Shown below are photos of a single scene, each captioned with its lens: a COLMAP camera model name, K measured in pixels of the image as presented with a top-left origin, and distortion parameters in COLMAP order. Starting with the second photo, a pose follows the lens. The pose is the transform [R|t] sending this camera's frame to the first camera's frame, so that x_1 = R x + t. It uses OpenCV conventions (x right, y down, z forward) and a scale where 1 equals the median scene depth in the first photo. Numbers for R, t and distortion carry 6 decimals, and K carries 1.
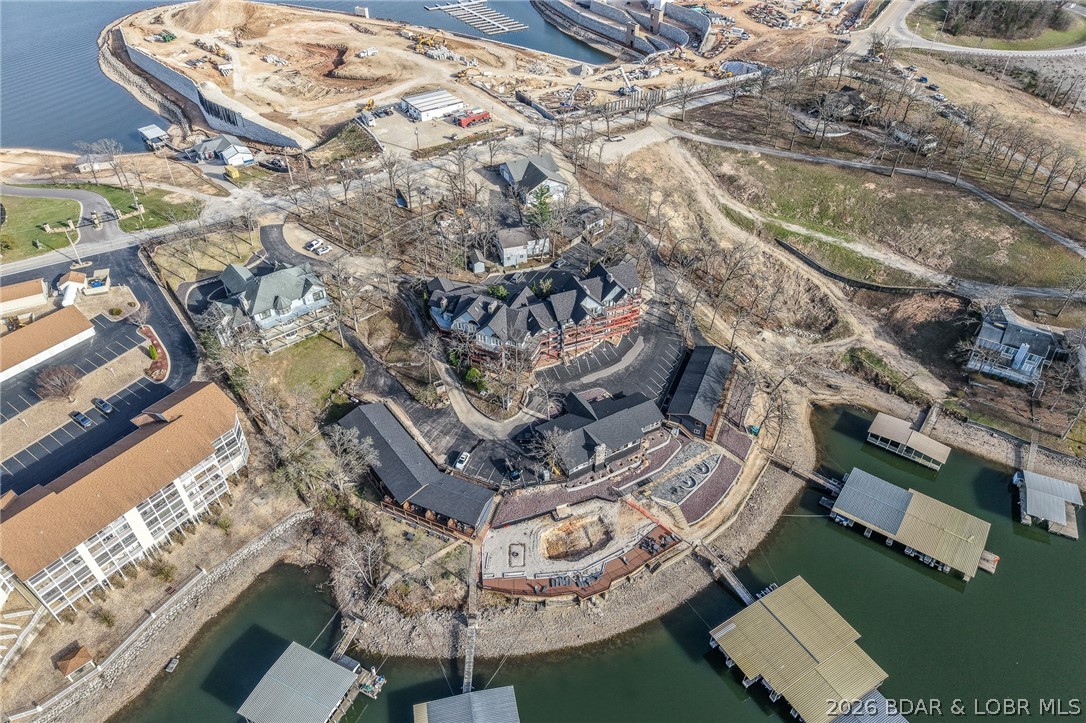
lens RADIAL K [[725.8, 0, 547.4], [0, 725.8, 360.1], [0, 0, 1]] dist [0.028036, -0.033856]
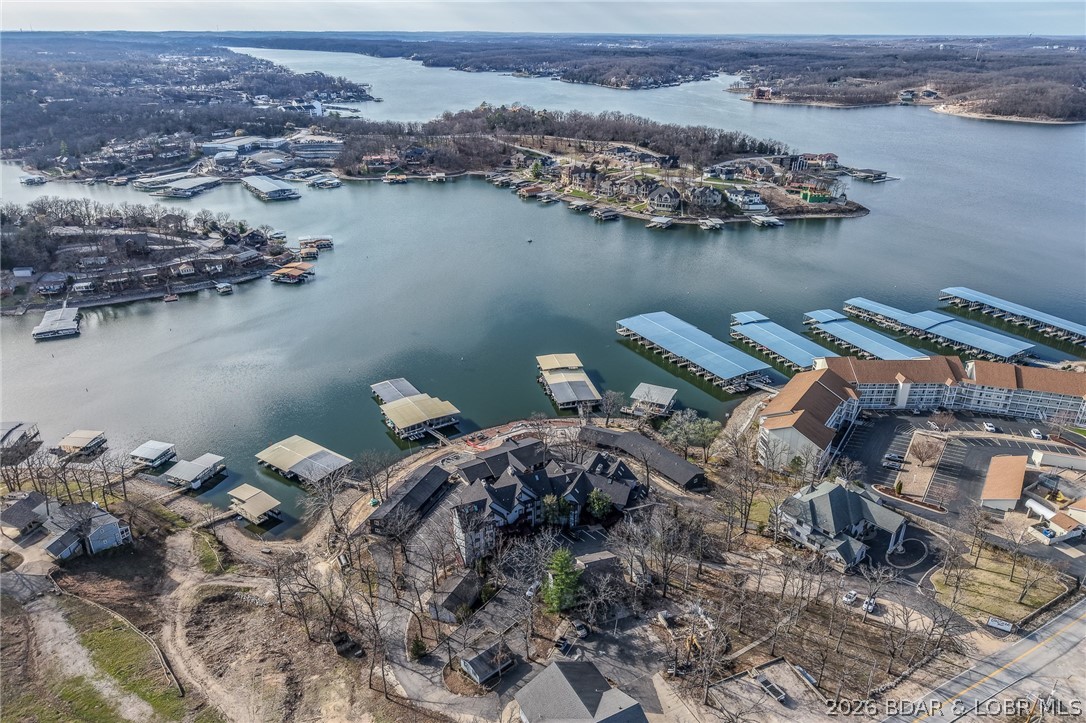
lens RADIAL K [[725.8, 0, 540.5], [0, 725.8, 345.1], [0, 0, 1]] dist [0.028036, -0.033856]
pose [[-0.999869, -0.002795, -0.015933, 0.025262], [-0.015477, 0.451746, 0.892012, -0.998253], [0.004704, 0.892142, -0.451730, 1.186020]]
